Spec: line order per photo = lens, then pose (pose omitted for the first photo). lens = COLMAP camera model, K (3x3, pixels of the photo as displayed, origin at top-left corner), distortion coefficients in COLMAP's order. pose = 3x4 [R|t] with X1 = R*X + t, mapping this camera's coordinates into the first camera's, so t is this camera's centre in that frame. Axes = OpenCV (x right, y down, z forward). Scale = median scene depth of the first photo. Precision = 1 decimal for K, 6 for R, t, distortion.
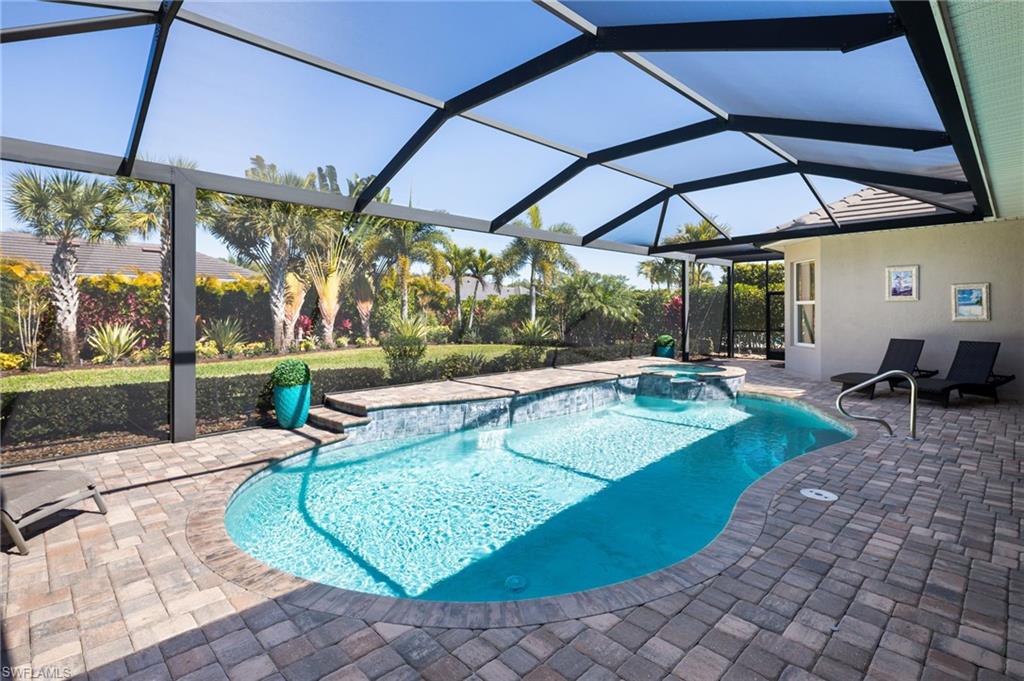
lens RADIAL K [[503.5, 0, 509.2], [0, 503.5, 309.8], [0, 0, 1]] dist [-0.002071, -0.000501]
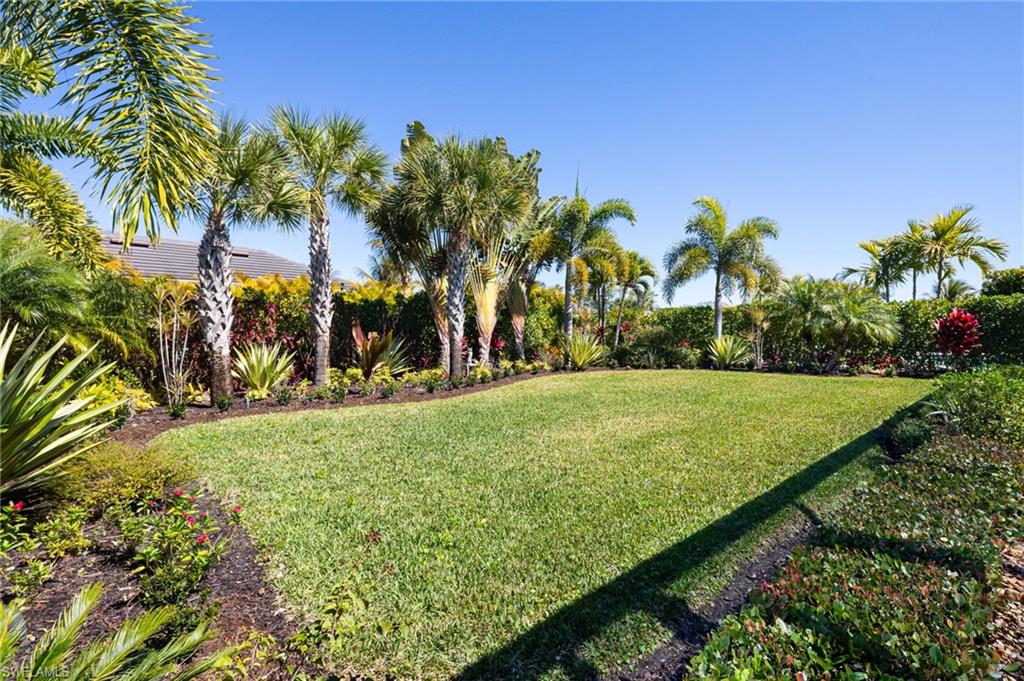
lens RADIAL K [[503.5, 0, 509.2], [0, 503.5, 309.8], [0, 0, 1]] dist [-0.002071, -0.000501]
pose [[0.999963, 0.007484, -0.004247, -0.496491], [-0.007610, 0.999509, -0.030399, 0.000073], [0.004017, 0.030430, 0.999529, 0.333409]]
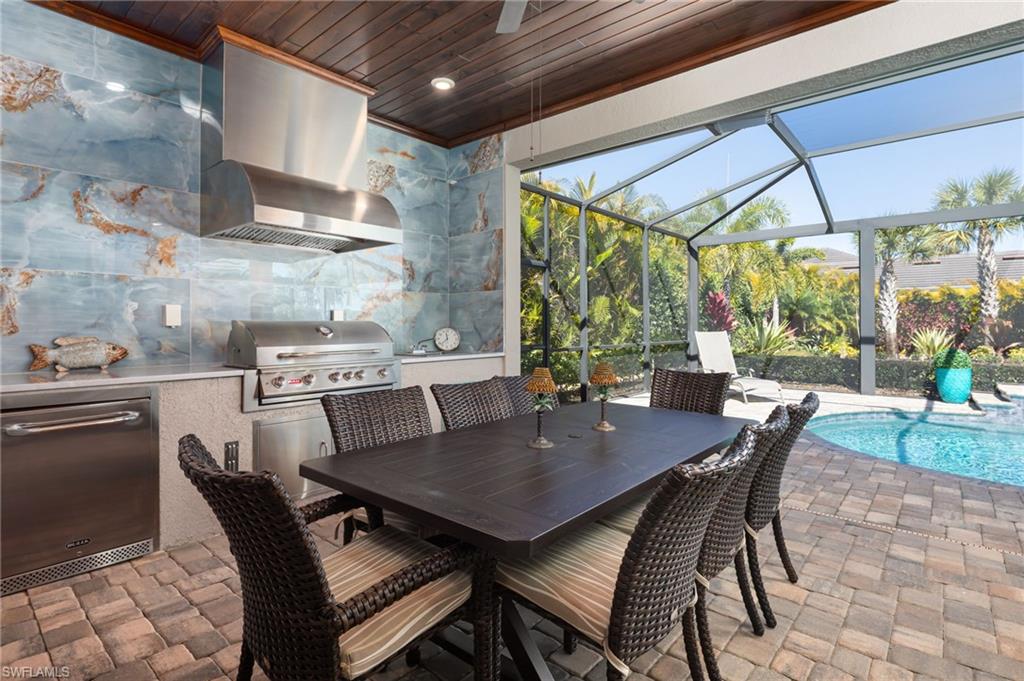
lens RADIAL K [[503.9, 0, 519.2], [0, 503.9, 319.0], [0, 0, 1]] dist [0.000171, -0.000120]
pose [[0.092403, -0.011093, -0.995660, 0.351139], [0.003855, 0.999934, -0.010783, 0.016949], [0.995714, -0.002842, 0.092440, -0.090505]]
